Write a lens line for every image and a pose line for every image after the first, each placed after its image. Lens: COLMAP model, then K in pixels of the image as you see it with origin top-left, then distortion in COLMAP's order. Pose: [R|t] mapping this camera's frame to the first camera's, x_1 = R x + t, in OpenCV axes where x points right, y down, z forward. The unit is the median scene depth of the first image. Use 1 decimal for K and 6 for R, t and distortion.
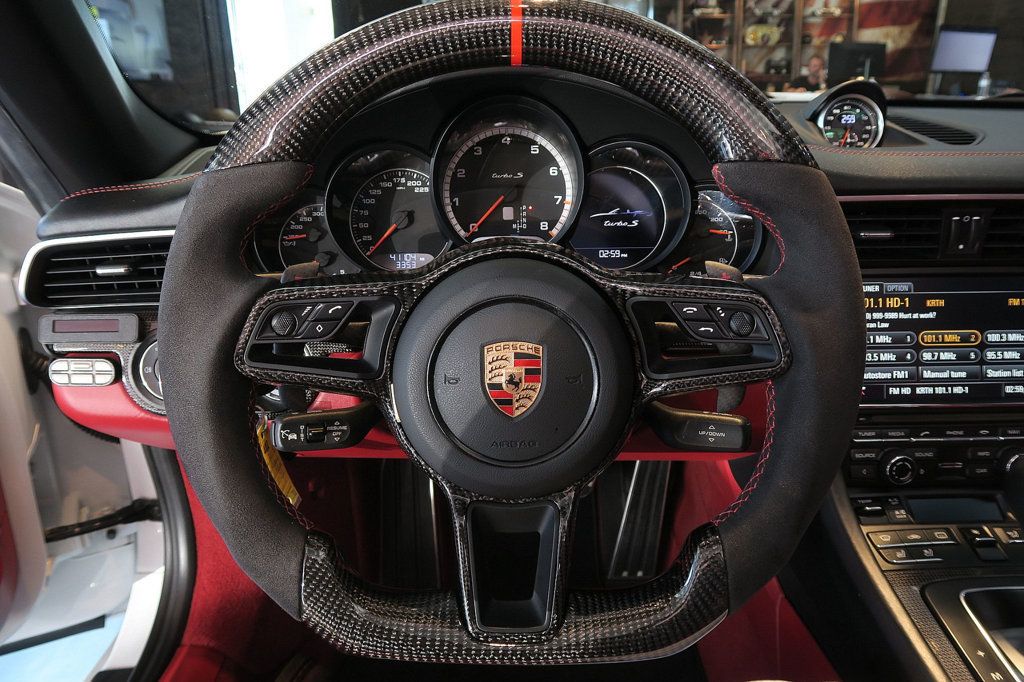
lens RADIAL K [[706.4, 0, 510.1], [0, 706.4, 343.0], [0, 0, 1]] dist [-0.030599, 0.012105]
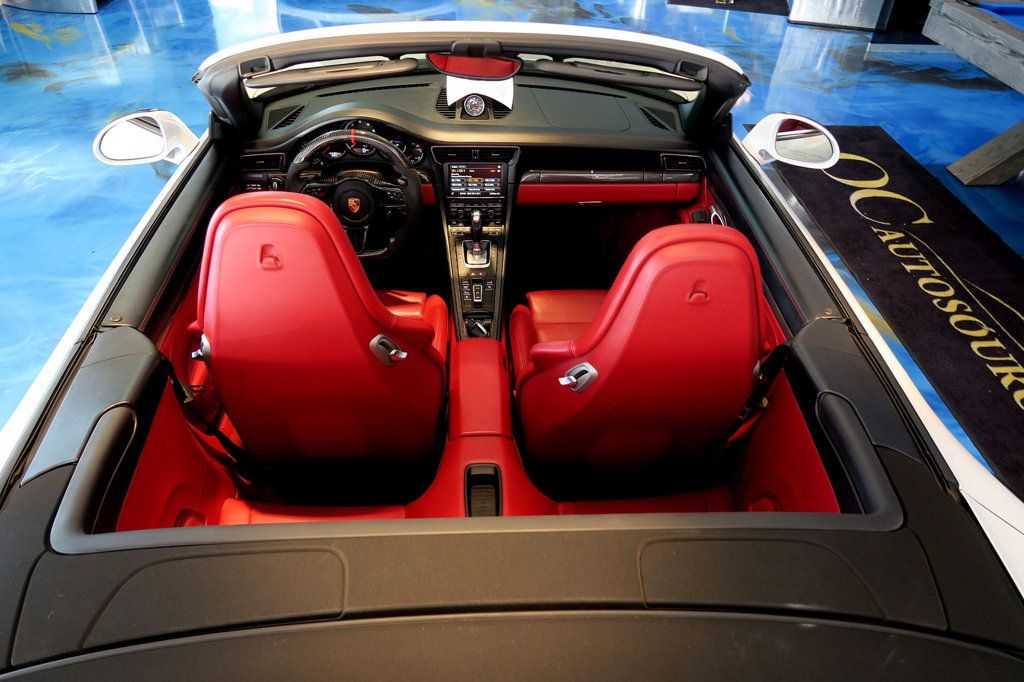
lens RADIAL K [[706.4, 0, 510.1], [0, 706.4, 343.0], [0, 0, 1]] dist [-0.030599, 0.012105]
pose [[0.994431, -0.016364, 0.104113, 0.395601], [-0.028247, 0.910347, 0.412880, -0.811610], [-0.101535, -0.413521, 0.904815, -2.960253]]
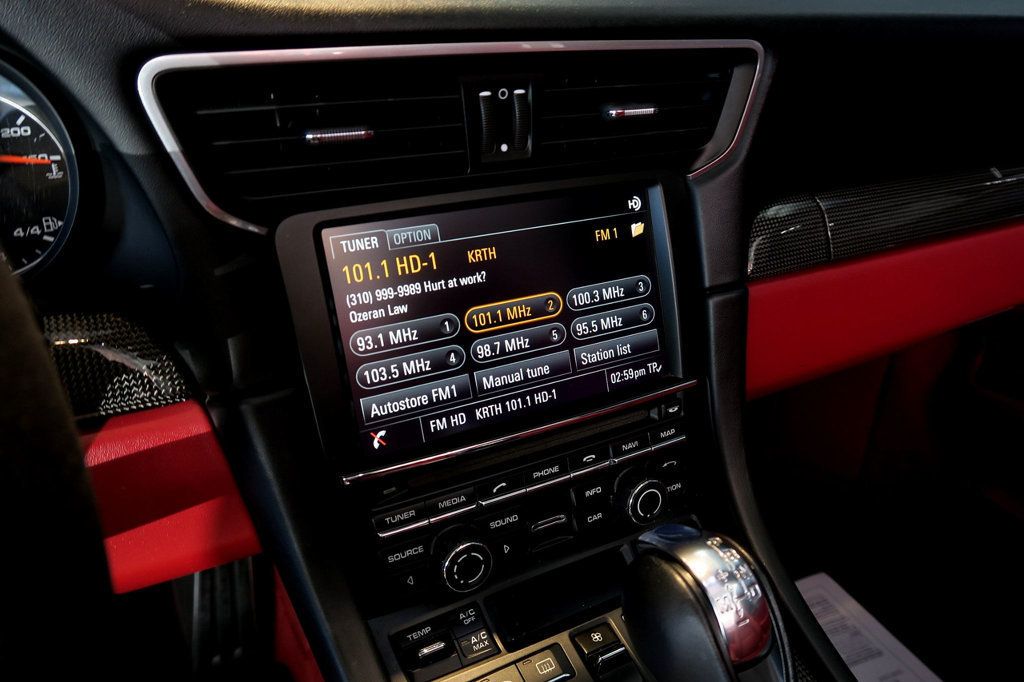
lens RADIAL K [[706.4, 0, 510.1], [0, 706.4, 343.0], [0, 0, 1]] dist [-0.030599, 0.012105]
pose [[0.891452, -0.185626, 0.413348, 0.382549], [0.149784, 0.981674, 0.117816, -0.050971], [-0.427642, -0.043114, 0.902919, 0.480615]]
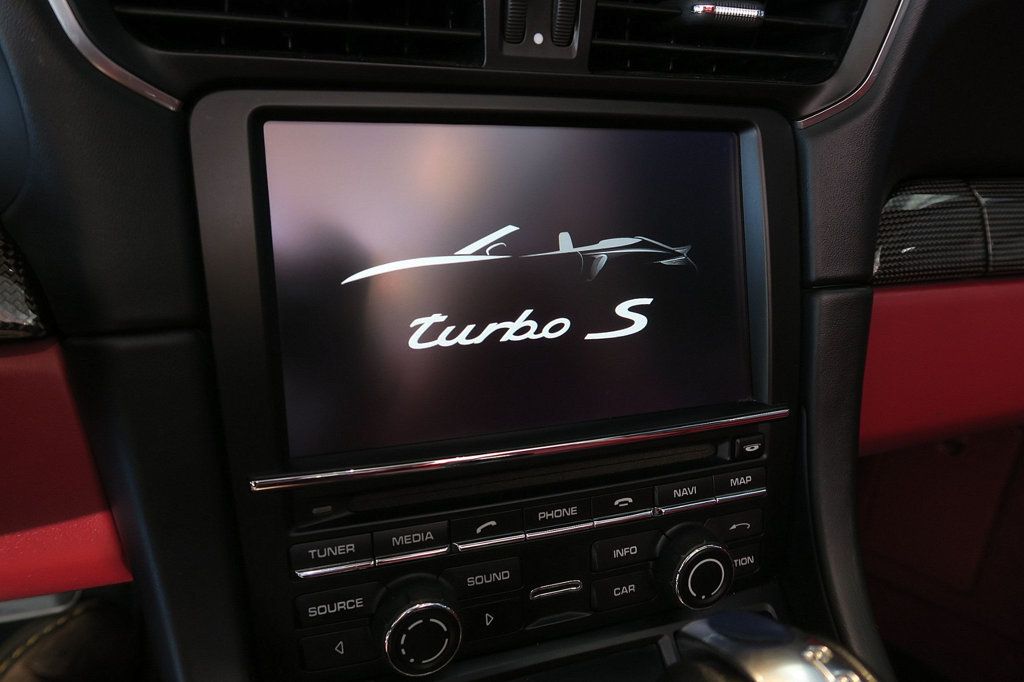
lens RADIAL K [[725.2, 0, 507.8], [0, 725.2, 345.6], [0, 0, 1]] dist [-0.023866, 0.004146]
pose [[0.939860, -0.065929, 0.335135, 0.471715], [0.058737, 0.997774, 0.031564, 0.016834], [-0.336470, -0.009981, 0.941641, 0.612071]]
